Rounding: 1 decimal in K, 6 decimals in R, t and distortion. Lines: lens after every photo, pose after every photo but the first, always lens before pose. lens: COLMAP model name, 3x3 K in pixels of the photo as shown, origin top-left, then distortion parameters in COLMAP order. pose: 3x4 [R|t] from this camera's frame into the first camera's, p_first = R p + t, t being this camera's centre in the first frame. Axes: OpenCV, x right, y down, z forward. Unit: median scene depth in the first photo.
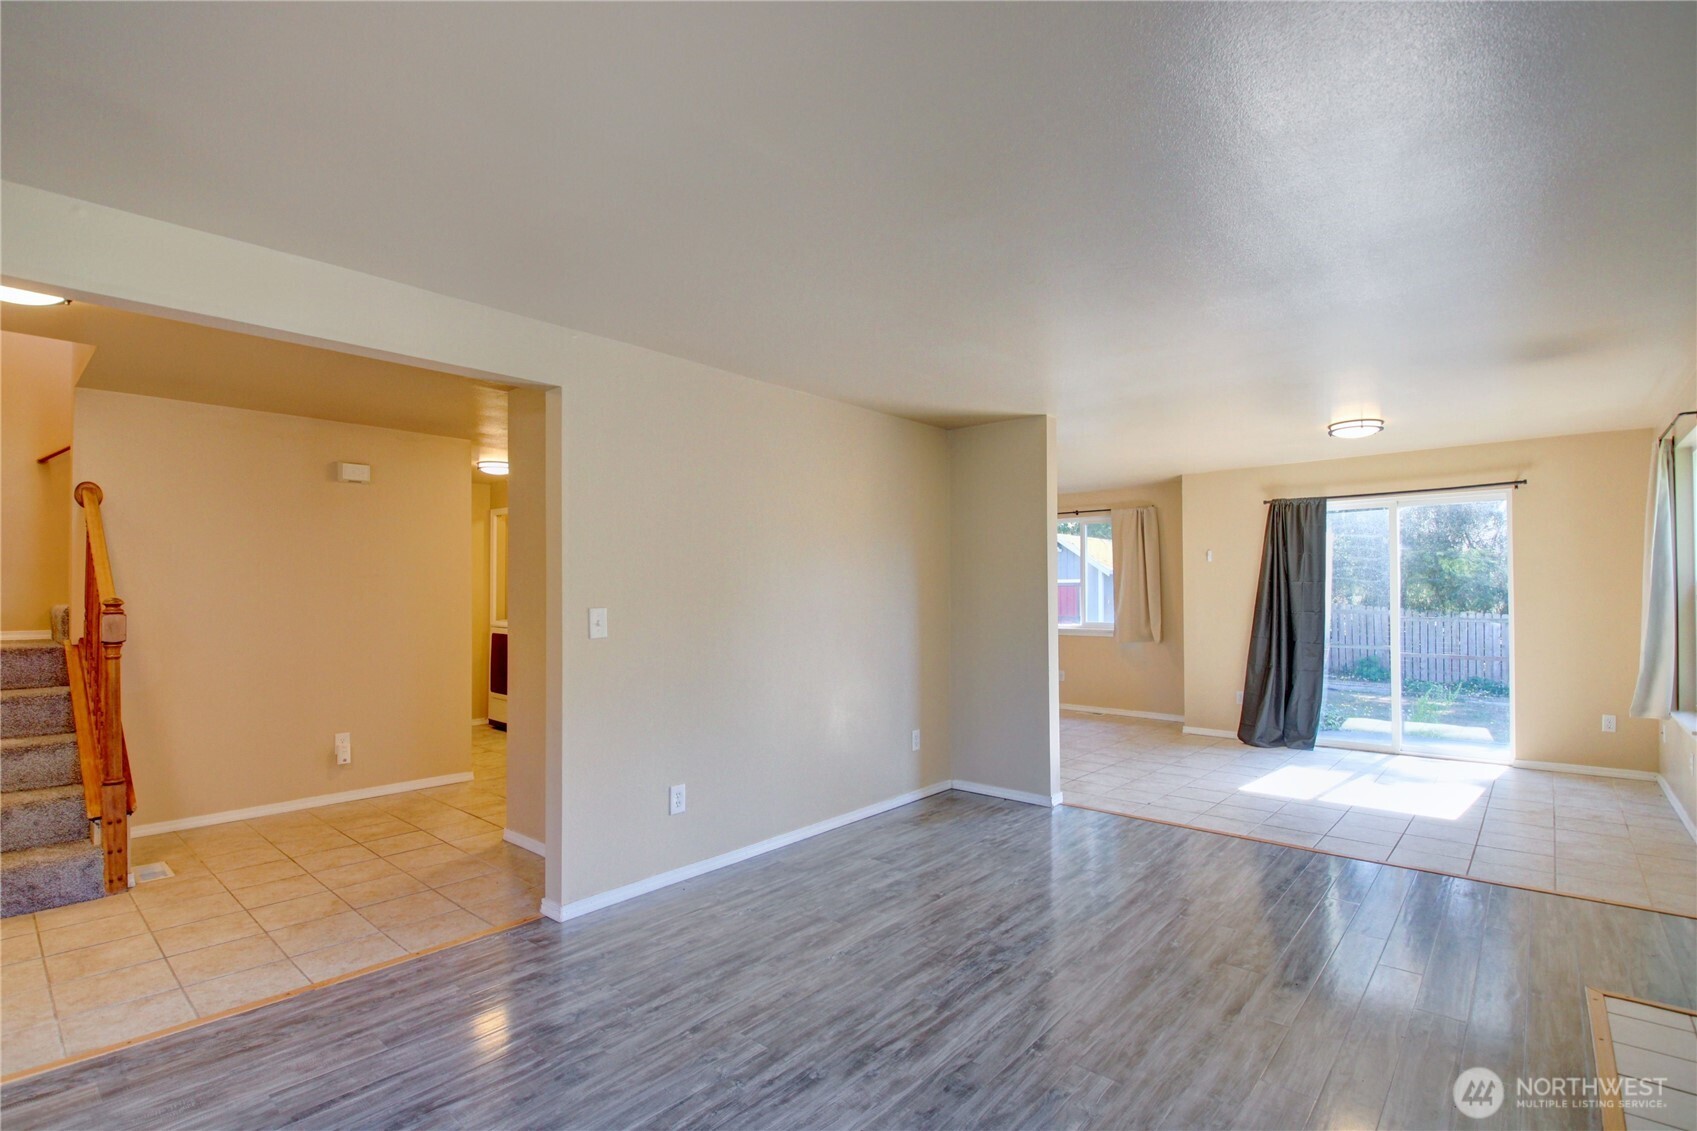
lens RADIAL K [[795.8, 0, 843.0], [0, 795.8, 571.3], [0, 0, 1]] dist [0.000198, -0.001468]
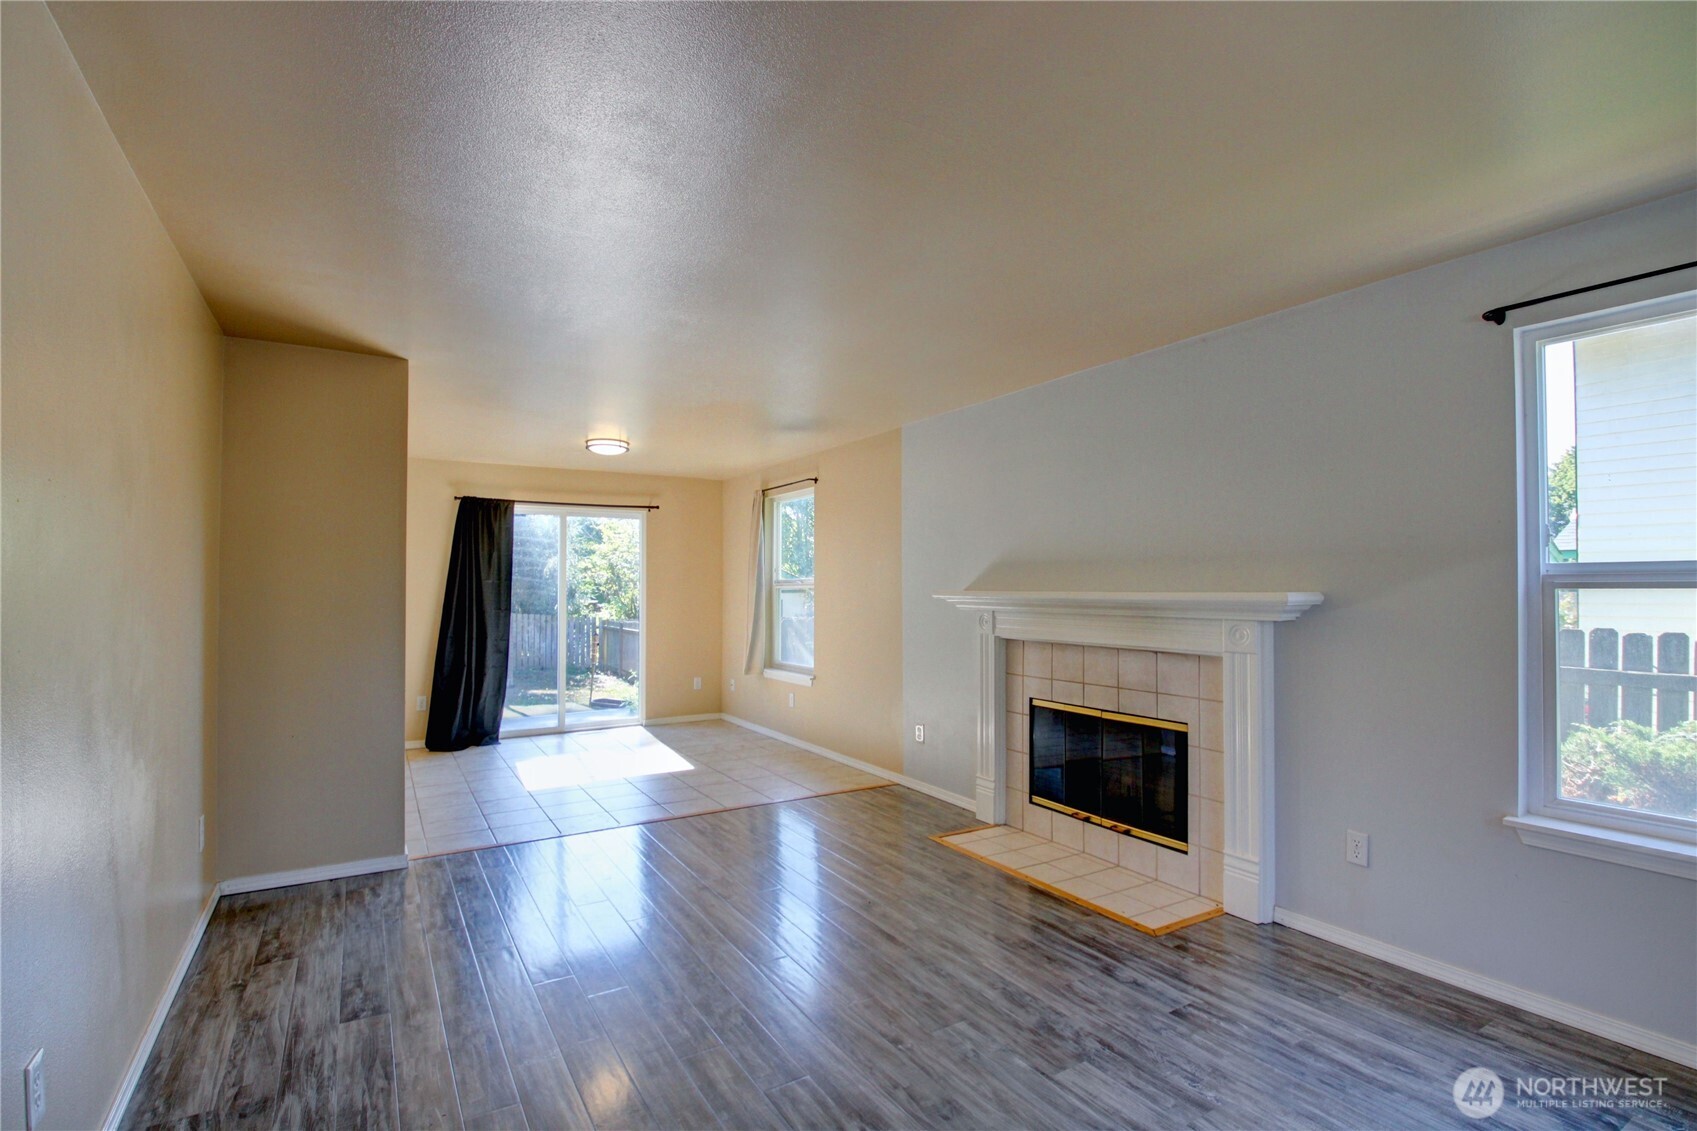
lens RADIAL K [[795.8, 0, 840.6], [0, 795.8, 580.4], [0, 0, 1]] dist [0.000198, -0.001468]
pose [[0.308522, 0.013609, 0.951120, -0.390217], [-0.025175, 0.999664, -0.006138, 0.012066], [-0.950884, -0.022051, 0.308761, 0.405483]]
